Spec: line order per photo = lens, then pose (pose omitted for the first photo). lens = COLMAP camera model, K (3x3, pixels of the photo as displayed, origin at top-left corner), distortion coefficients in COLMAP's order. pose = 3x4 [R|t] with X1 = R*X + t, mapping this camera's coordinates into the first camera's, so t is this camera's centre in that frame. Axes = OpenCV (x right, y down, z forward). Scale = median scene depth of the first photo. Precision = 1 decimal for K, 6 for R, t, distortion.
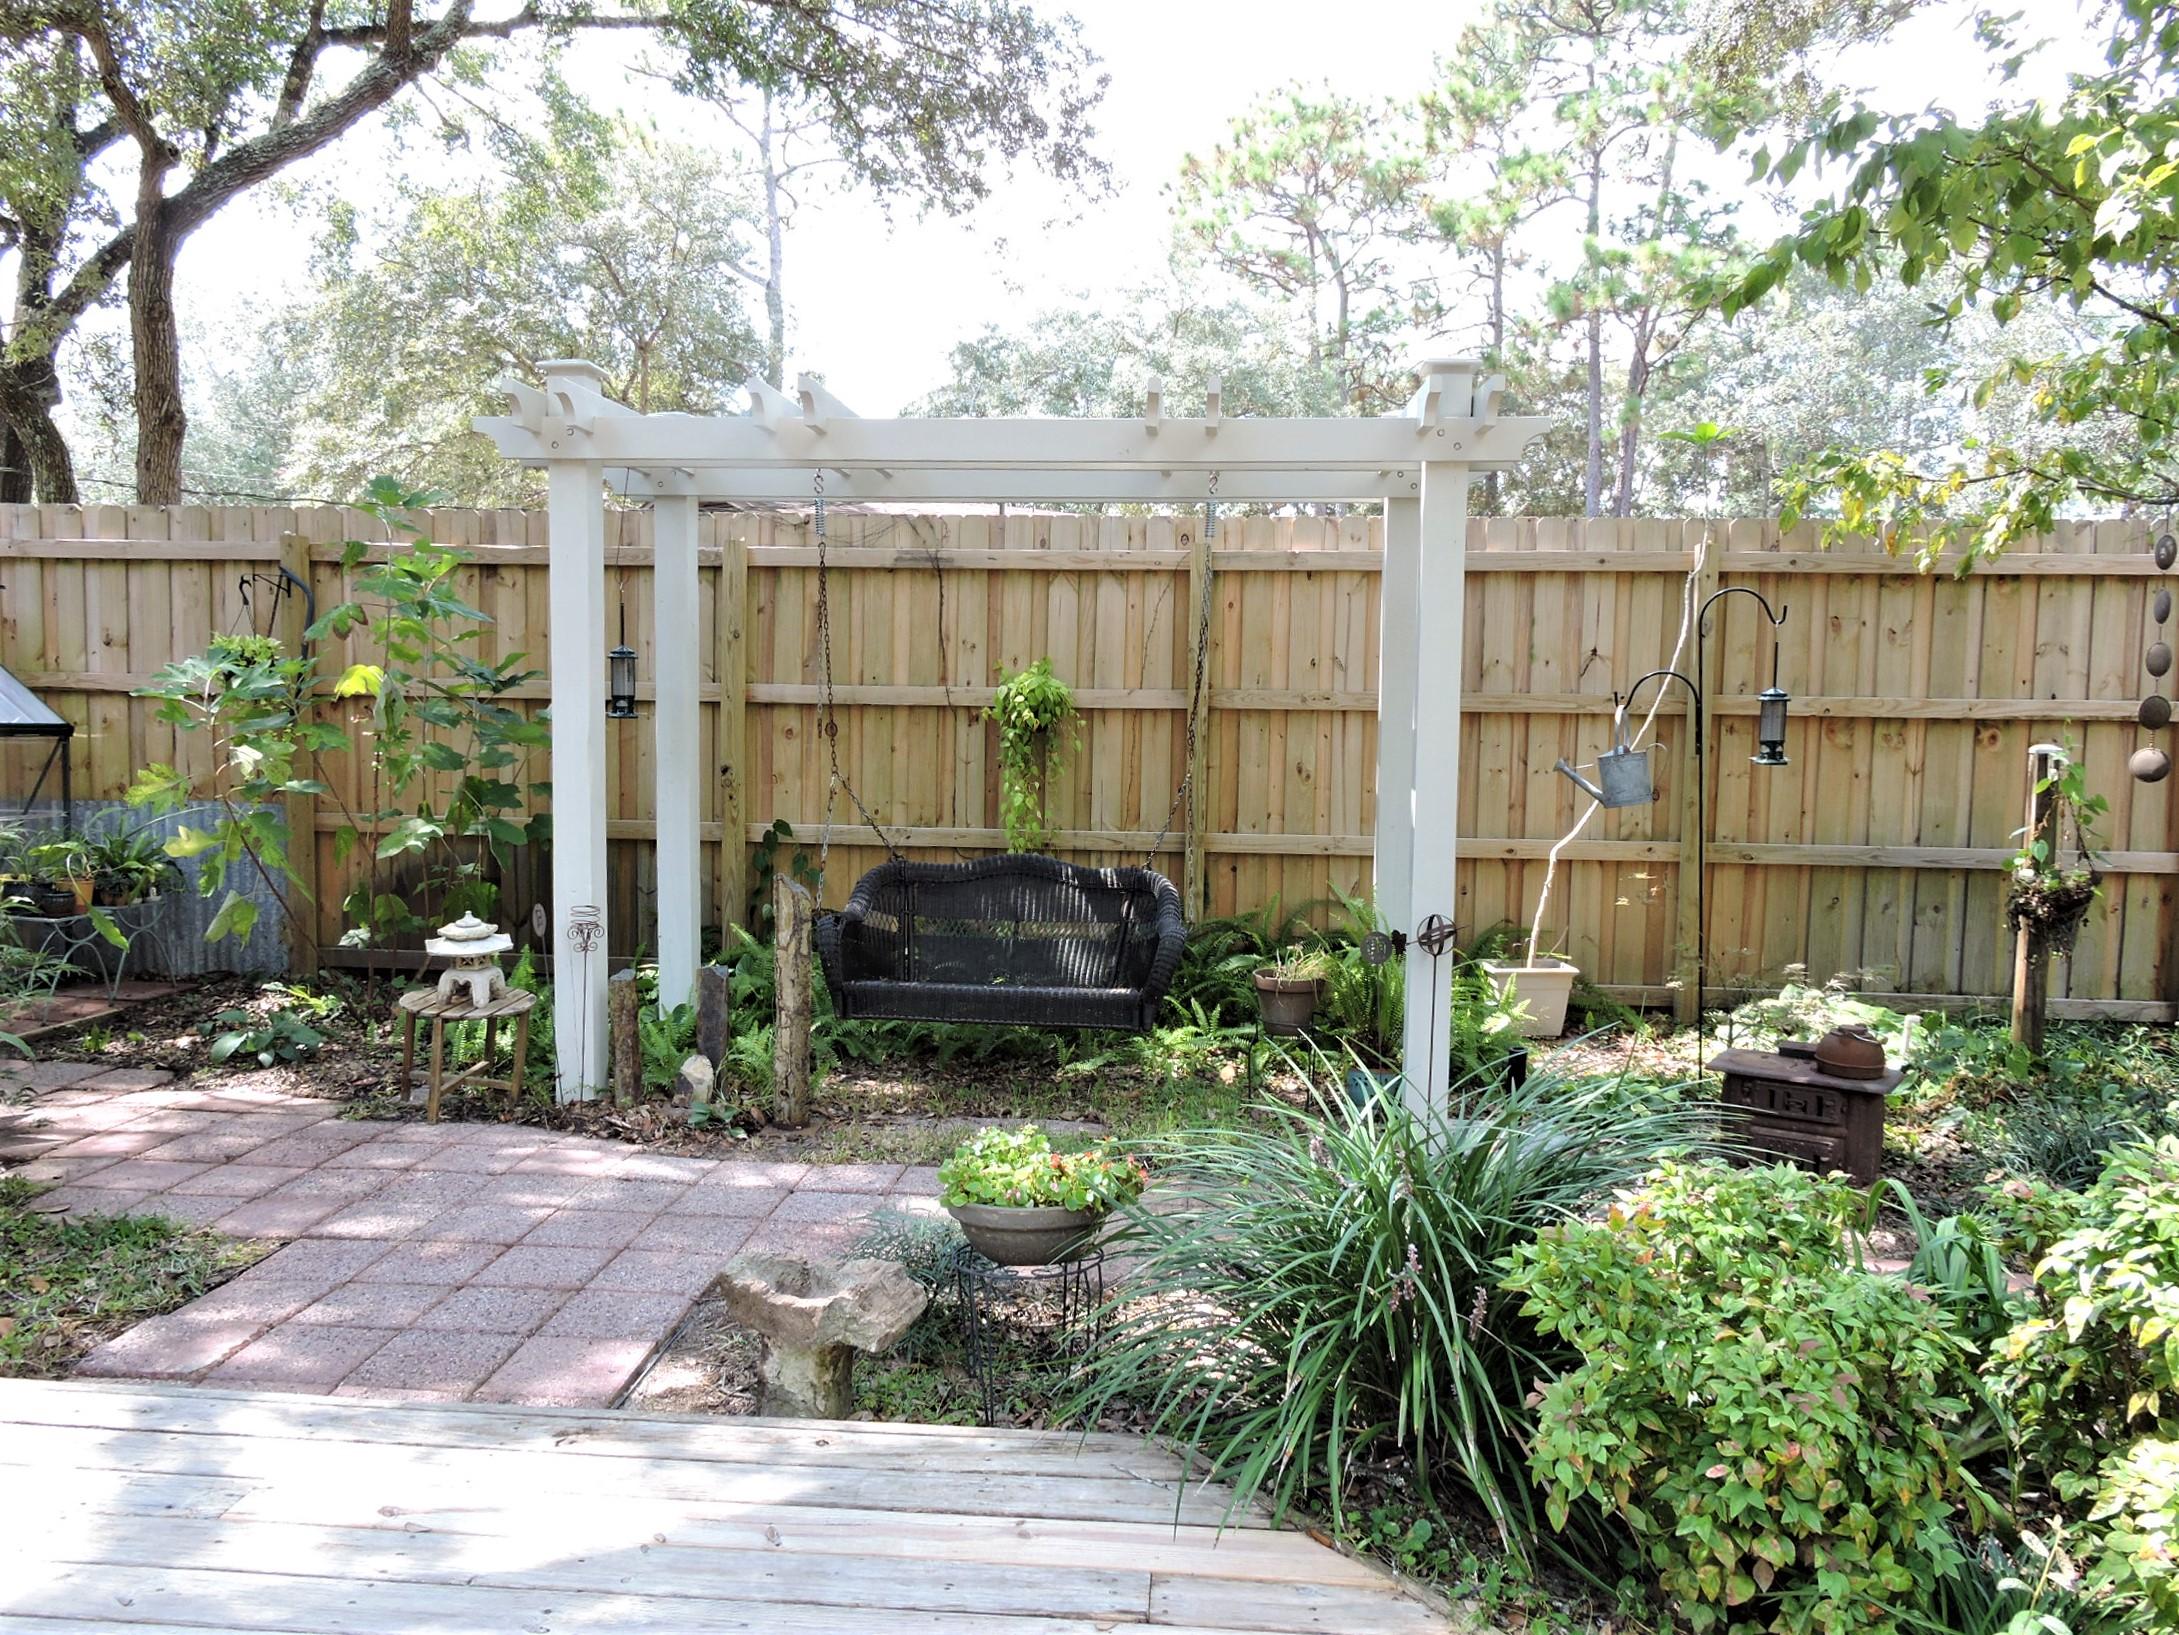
lens RADIAL K [[1639.1, 0, 1089.5], [0, 1639.1, 817.5], [0, 0, 1]] dist [0.012400, -0.001685]
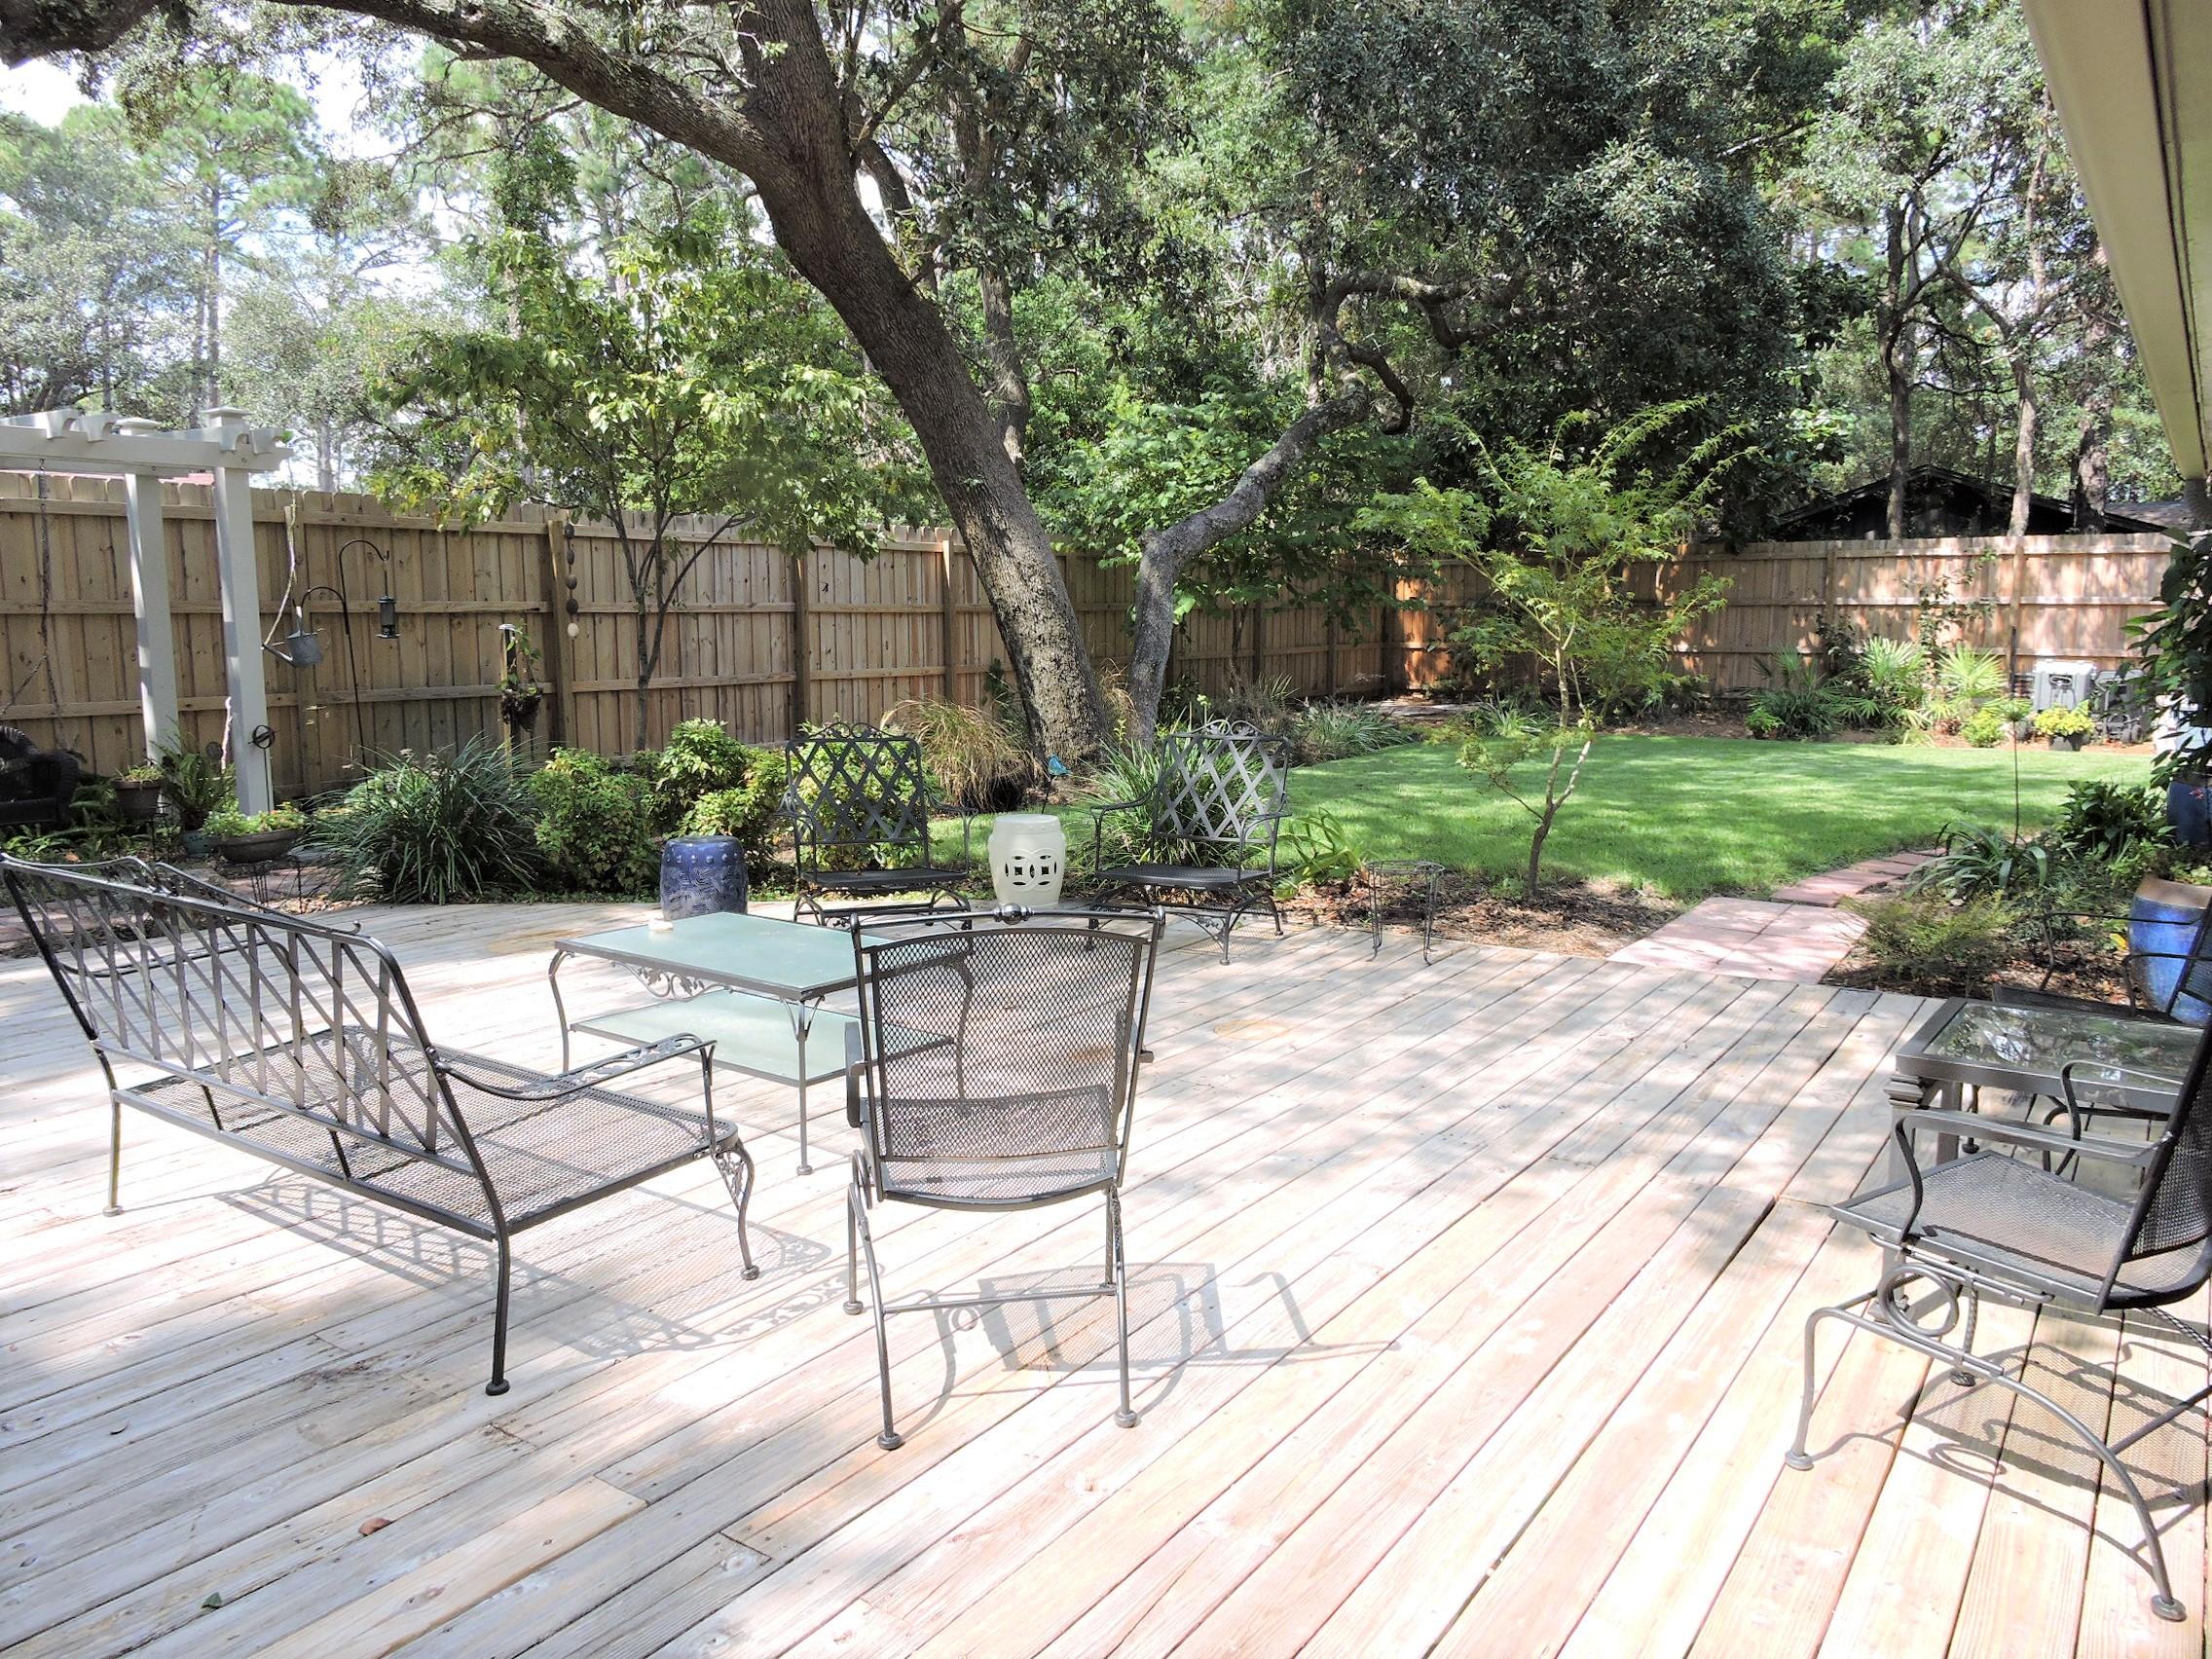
lens RADIAL K [[1570.3, 0, 1116.0], [0, 1570.3, 825.6], [0, 0, 1]] dist [0.020176, -0.000632]
pose [[0.507708, -0.133221, 0.851167, -0.655138], [0.075586, 0.991050, 0.110029, 0.039451], [-0.858207, 0.008474, 0.513234, -0.553241]]
